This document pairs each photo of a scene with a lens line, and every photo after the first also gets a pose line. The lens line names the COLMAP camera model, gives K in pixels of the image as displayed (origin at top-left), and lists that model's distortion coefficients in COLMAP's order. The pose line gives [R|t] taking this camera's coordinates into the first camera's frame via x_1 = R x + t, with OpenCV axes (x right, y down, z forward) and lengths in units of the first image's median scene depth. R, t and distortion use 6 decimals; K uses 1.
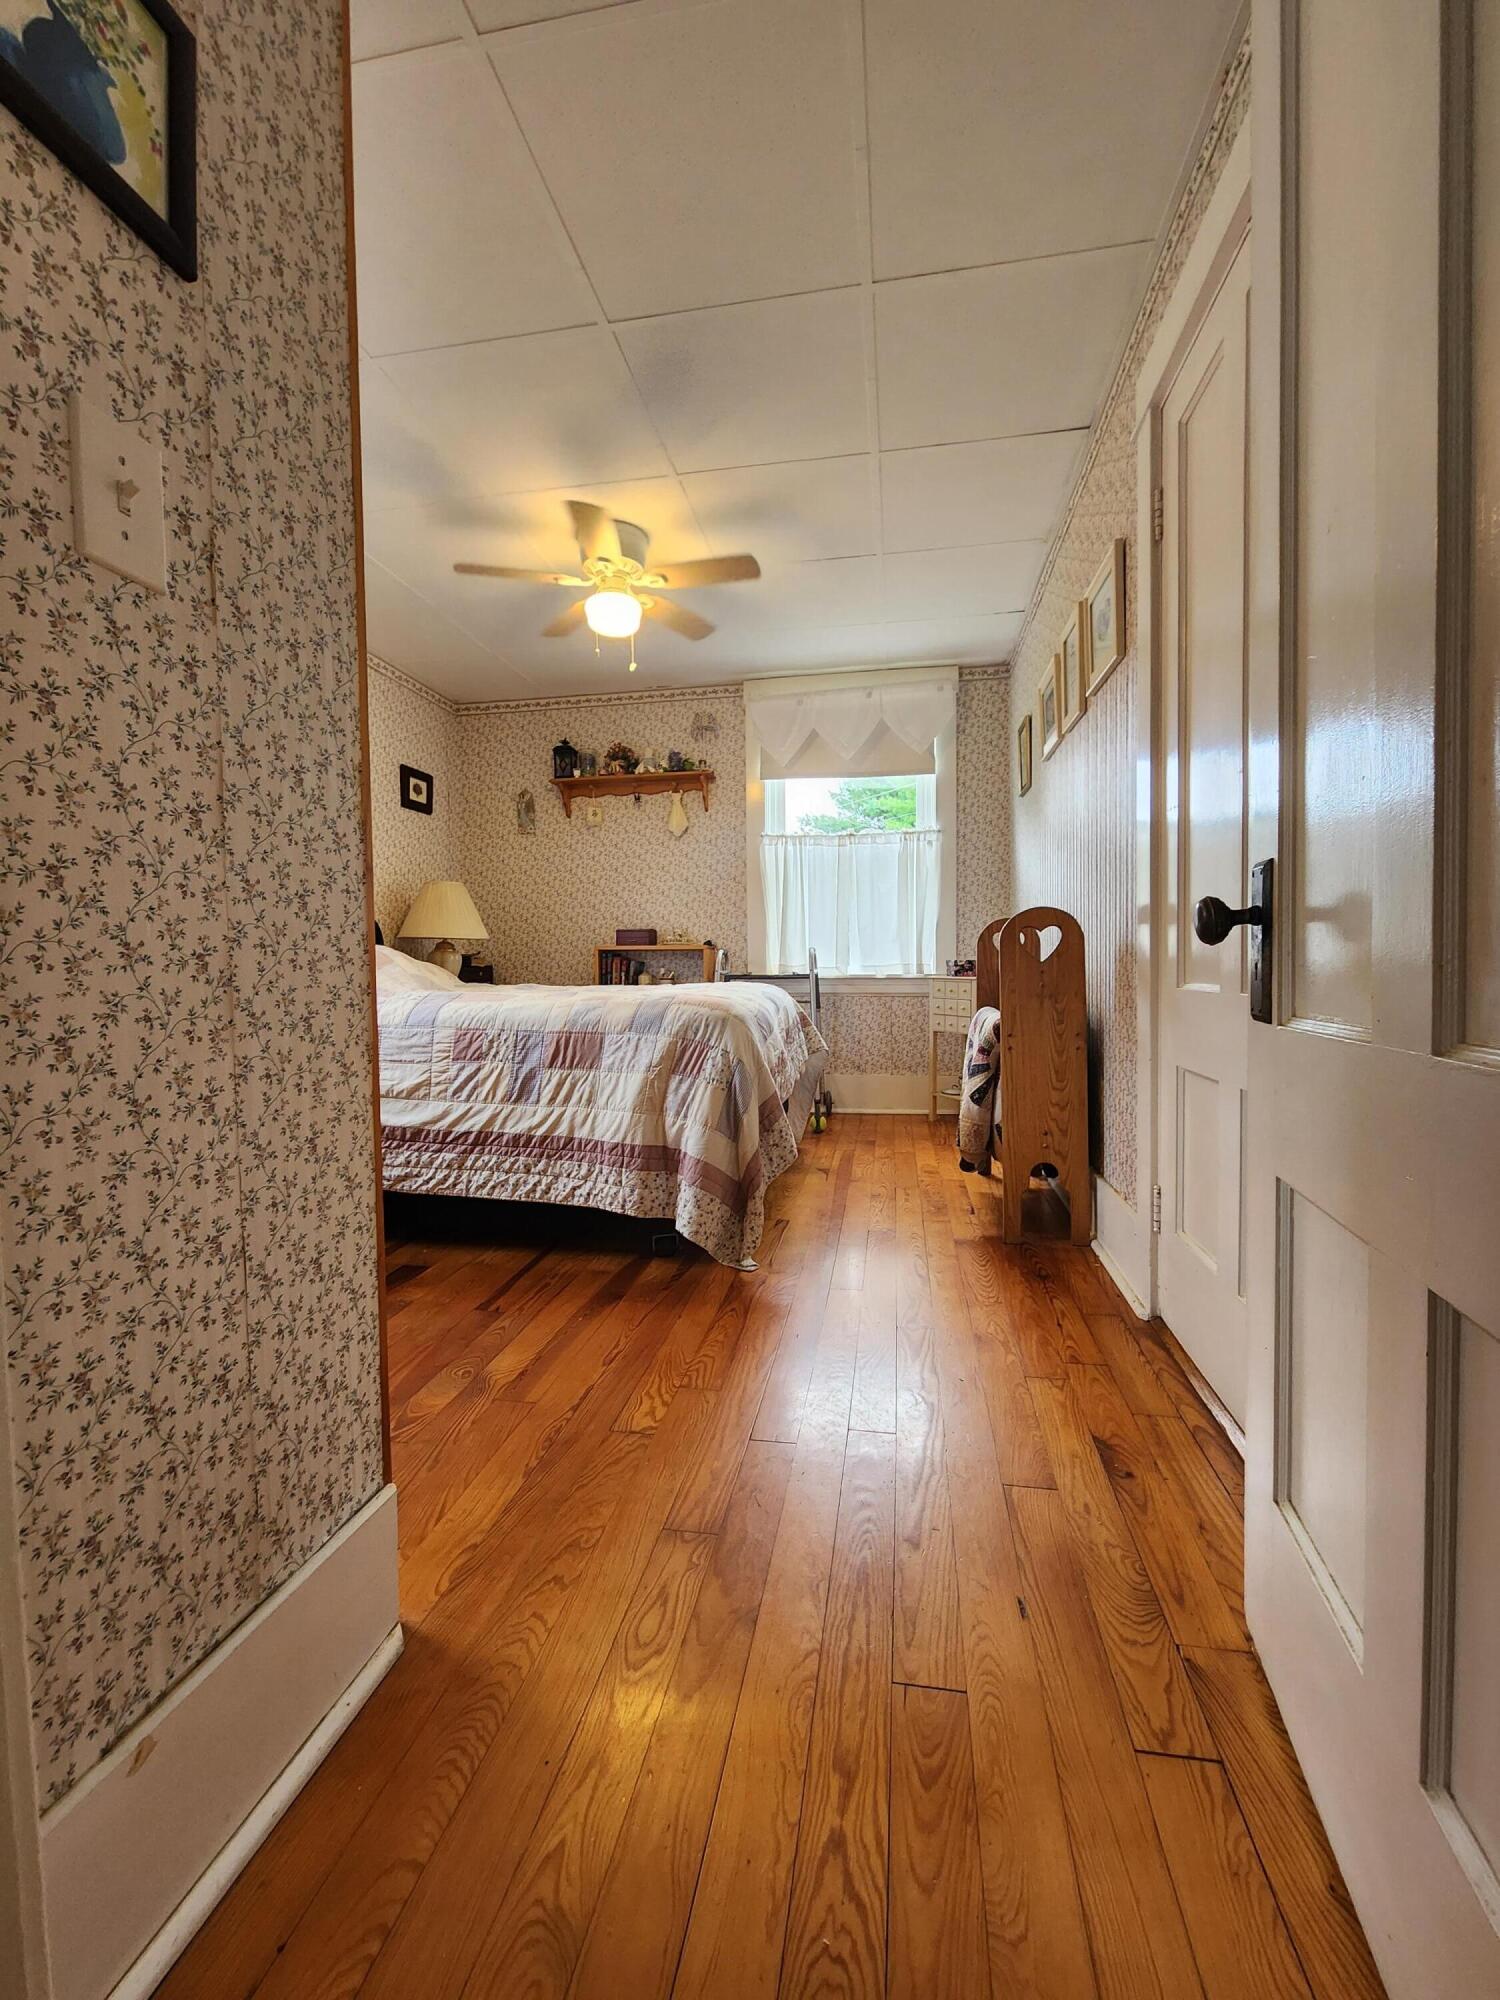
lens RADIAL K [[823.0, 0, 741.4], [0, 823.0, 997.5], [0, 0, 1]] dist [-0.000665, -0.001384]
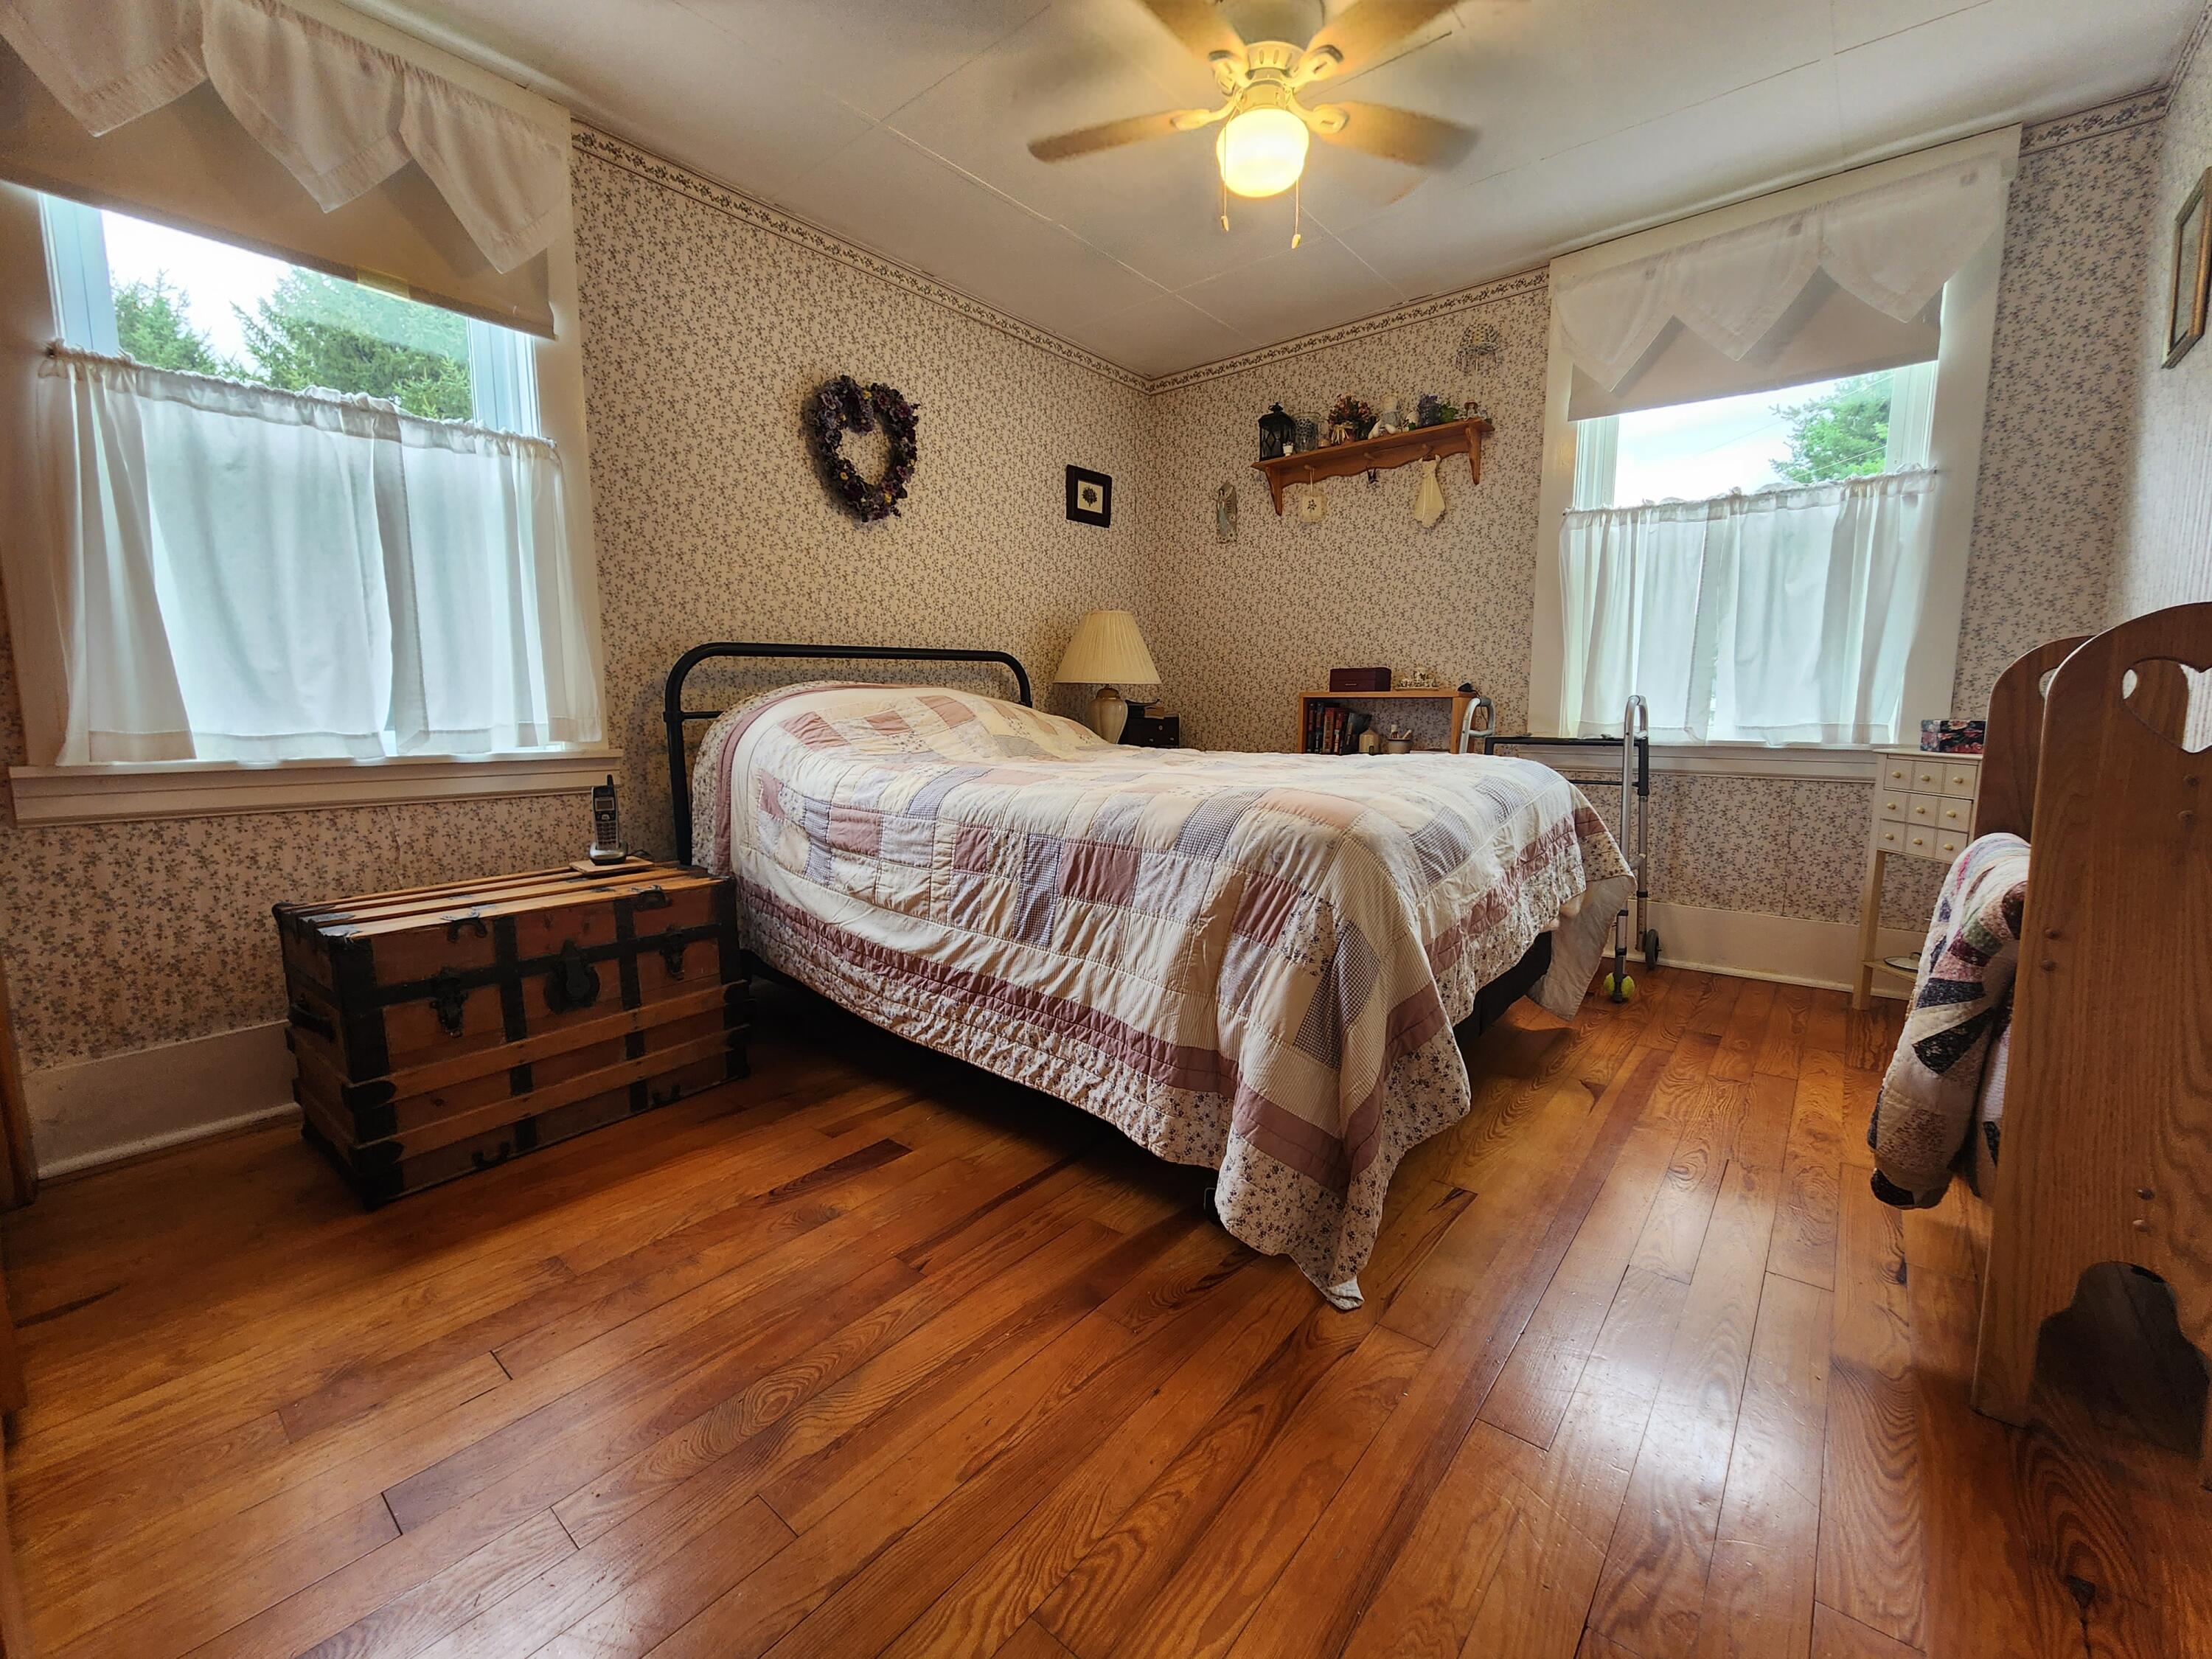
lens RADIAL K [[910.3, 0, 1107.0], [0, 910.3, 827.7], [0, 0, 1]] dist [-0.000665, -0.001384]
pose [[0.872723, 0.069769, -0.483205, 0.084286], [-0.023723, 0.994627, 0.100766, -0.024405], [0.487639, -0.076478, 0.869689, 0.248627]]
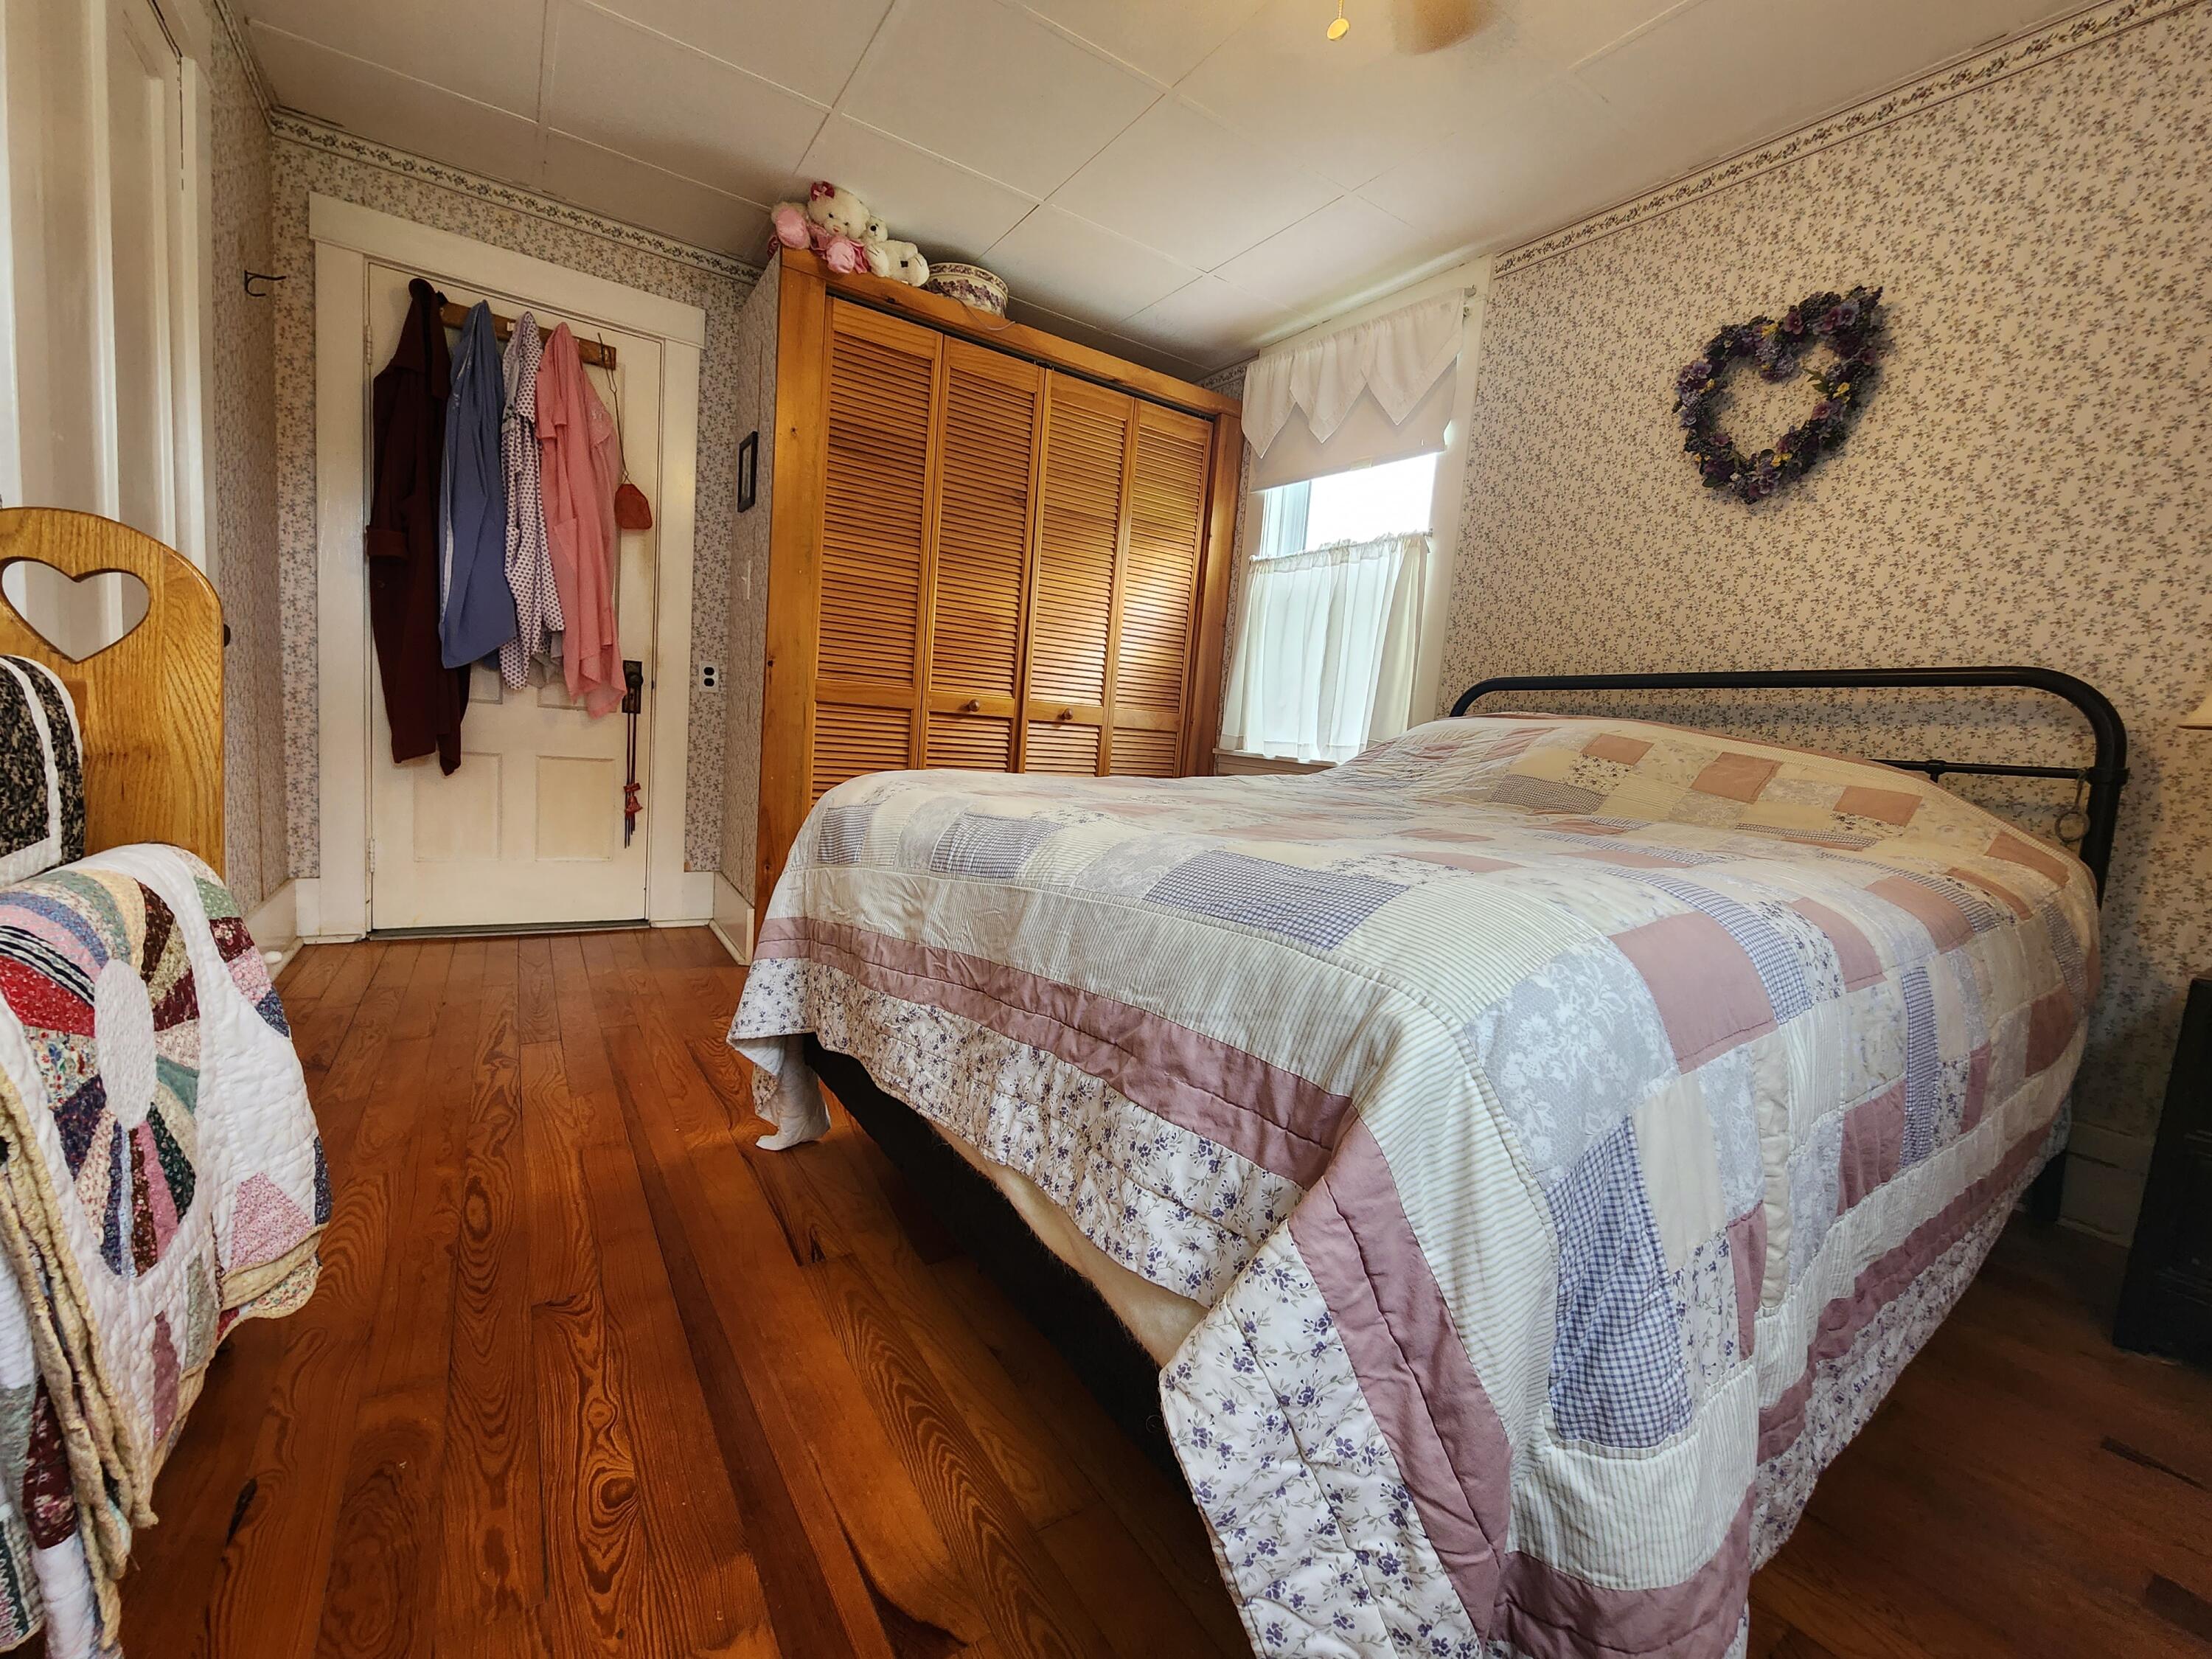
lens RADIAL K [[910.3, 0, 1103.3], [0, 910.3, 827.3], [0, 0, 1]] dist [-0.000665, -0.001384]
pose [[-0.709300, 0.035721, -0.704001, 0.142171], [-0.089233, 0.986131, 0.139941, -0.033195], [0.699236, 0.162080, -0.696275, 0.594996]]
